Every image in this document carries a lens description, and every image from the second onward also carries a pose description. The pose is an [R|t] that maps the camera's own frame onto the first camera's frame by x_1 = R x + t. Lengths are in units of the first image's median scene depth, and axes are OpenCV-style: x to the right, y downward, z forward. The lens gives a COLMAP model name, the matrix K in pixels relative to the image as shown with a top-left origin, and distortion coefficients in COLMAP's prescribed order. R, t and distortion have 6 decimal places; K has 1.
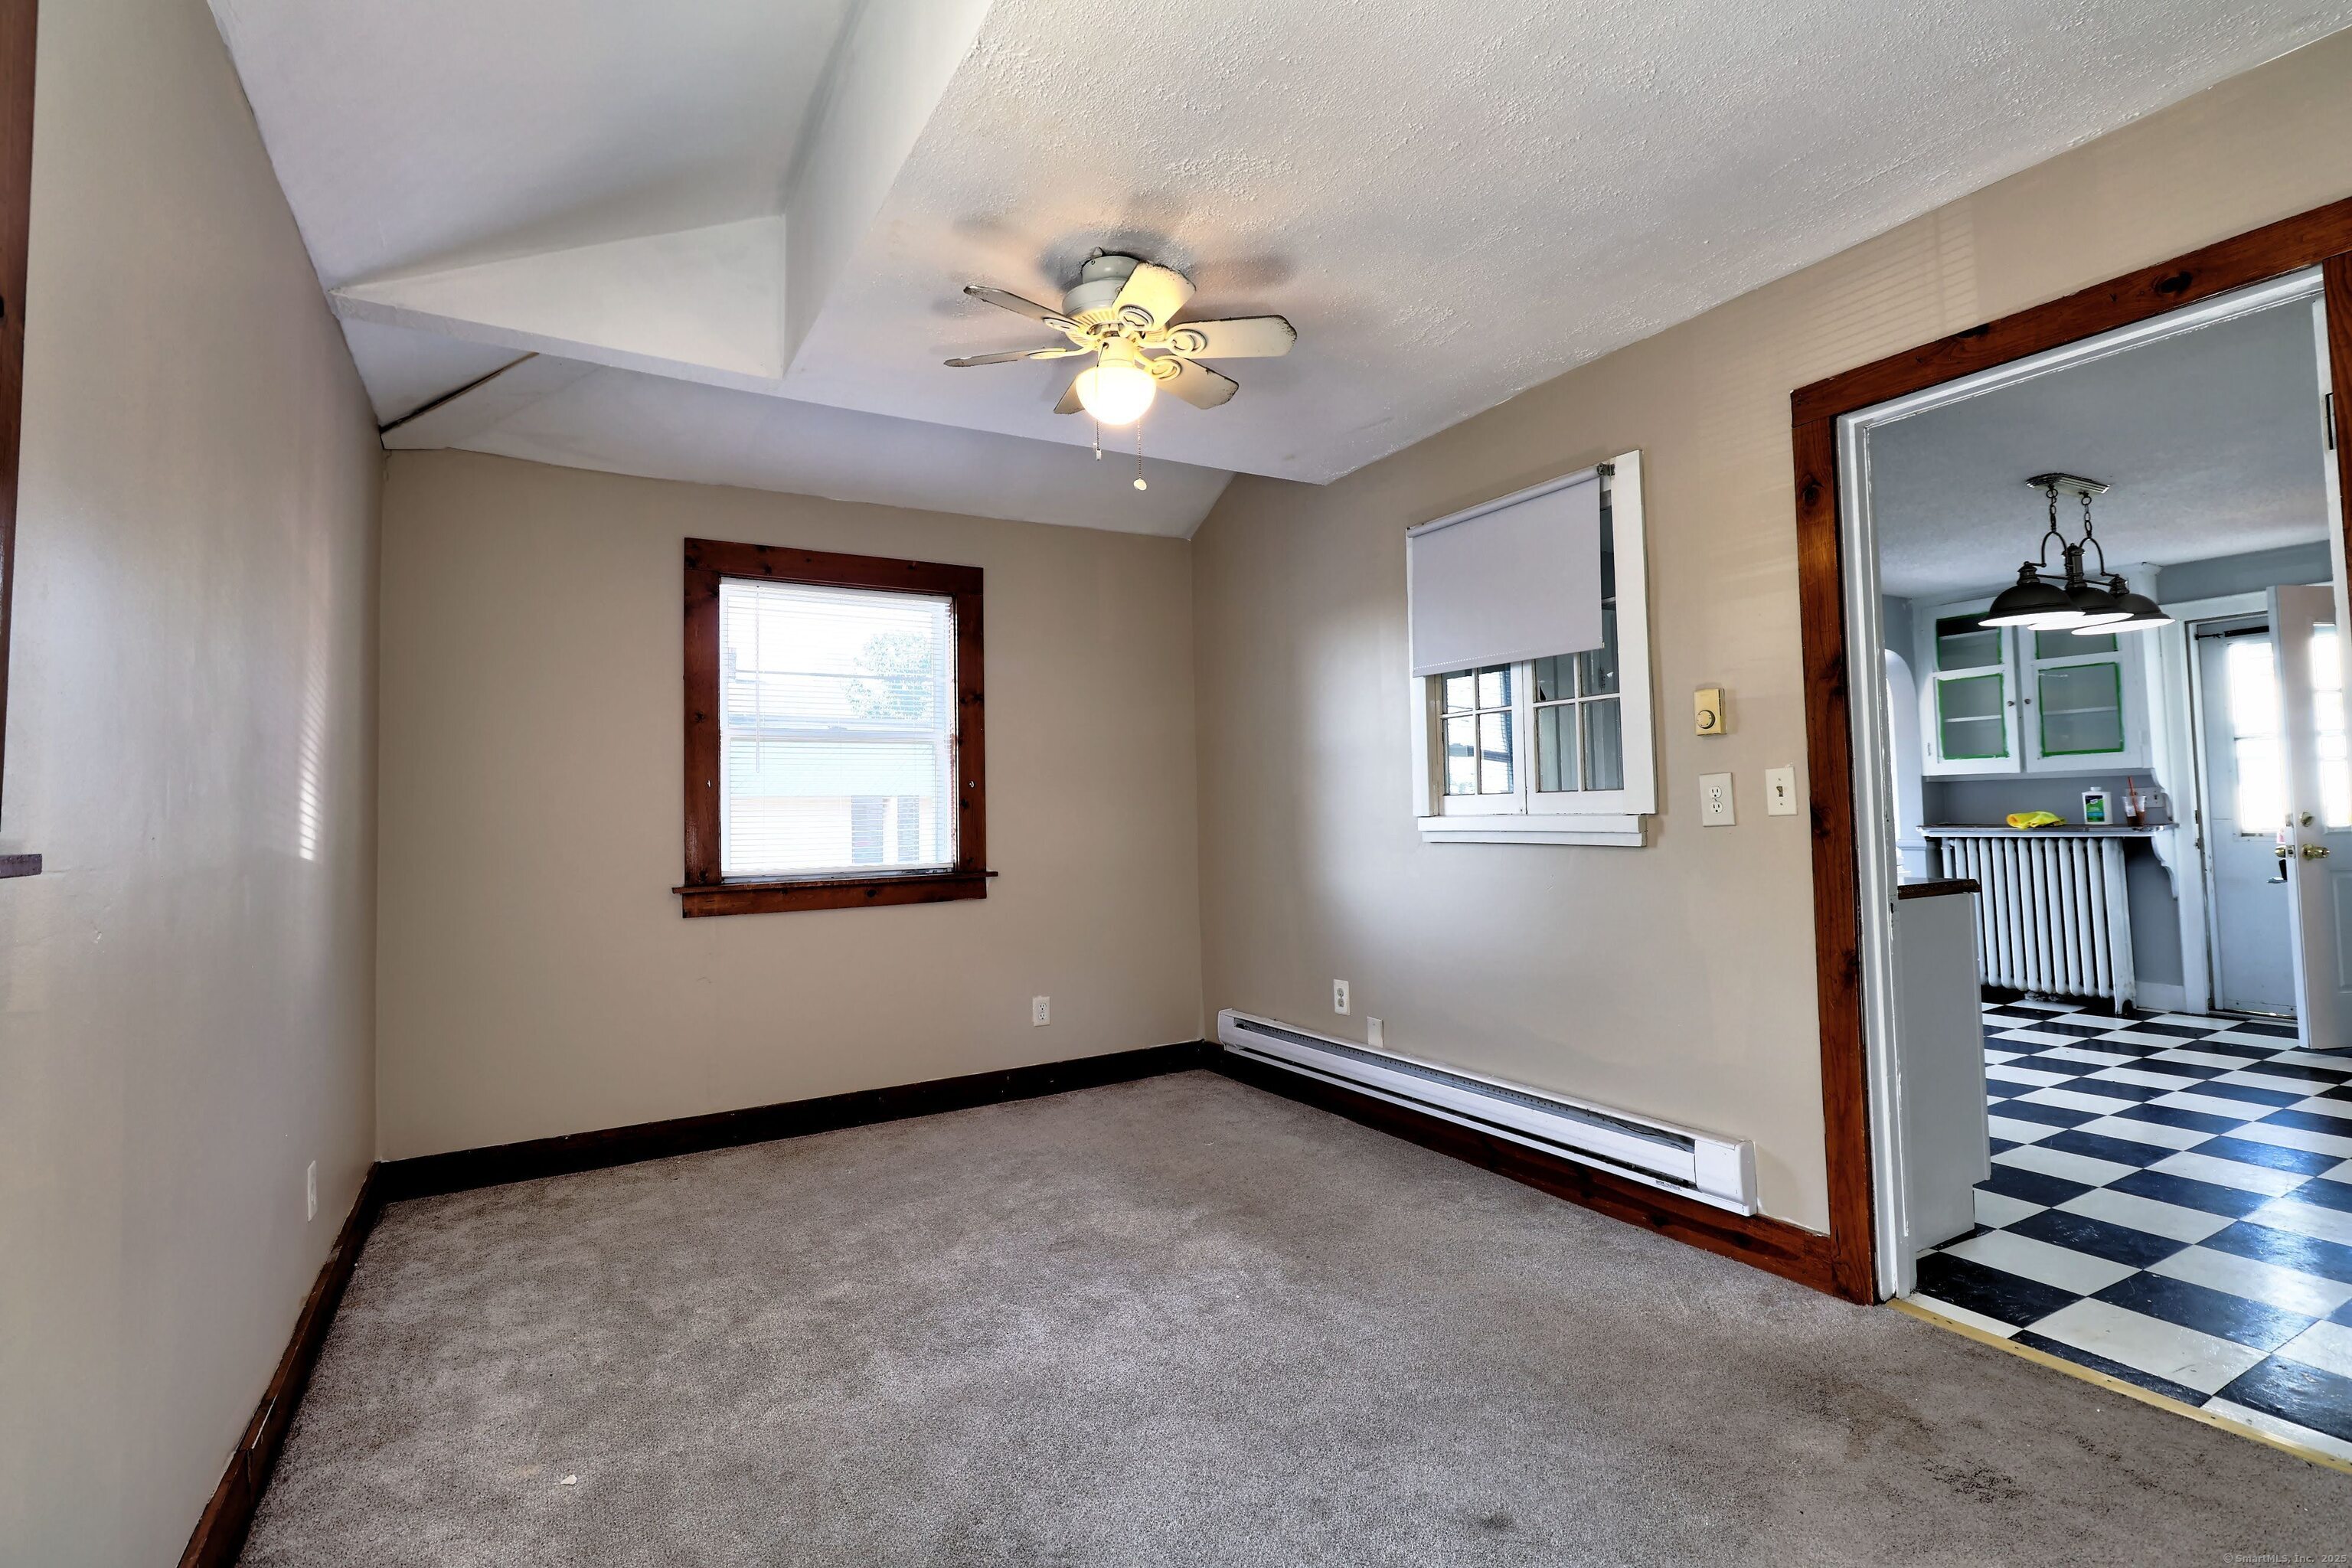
lens RADIAL K [[1096.4, 0, 1191.5], [0, 1096.4, 777.5], [0, 0, 1]] dist [0.014612, 0.000396]
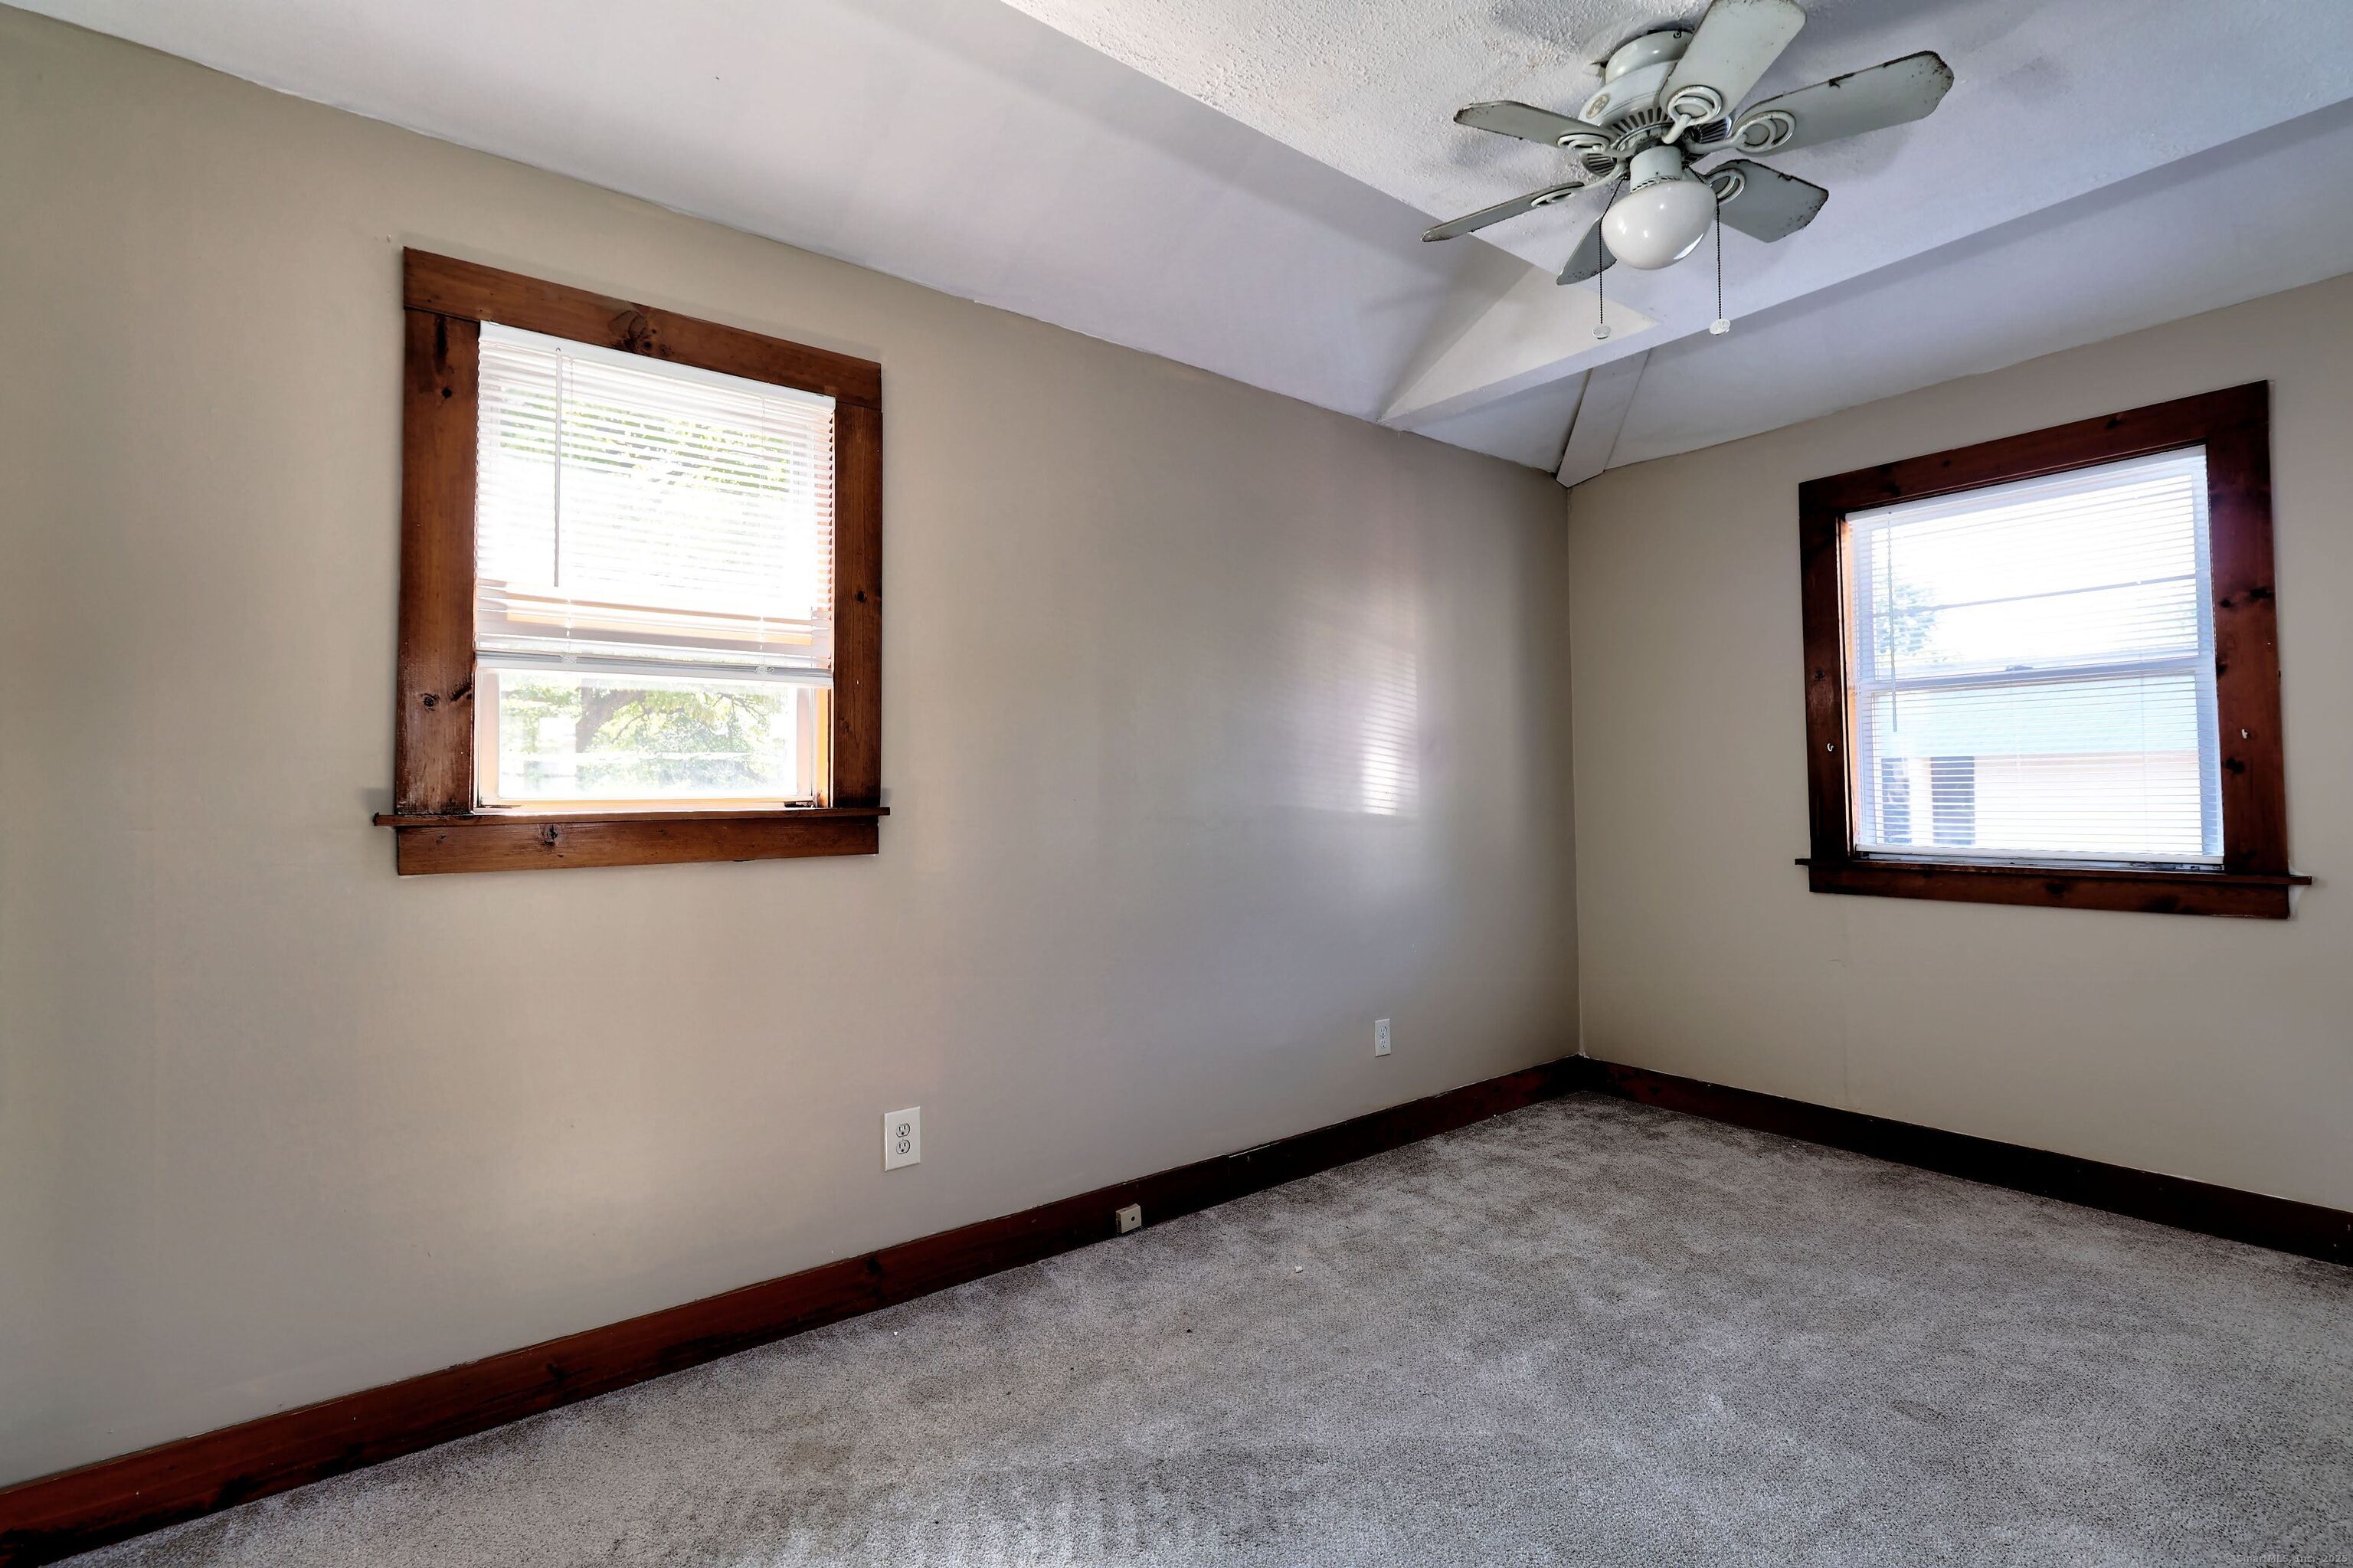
lens RADIAL K [[1096.9, 0, 1188.8], [0, 1096.9, 771.4], [0, 0, 1]] dist [0.014612, 0.000396]
pose [[0.131655, -0.000661, -0.991295, 0.571009], [0.040209, 0.999180, 0.004674, 0.000126], [0.990480, -0.040475, 0.131574, 0.514972]]
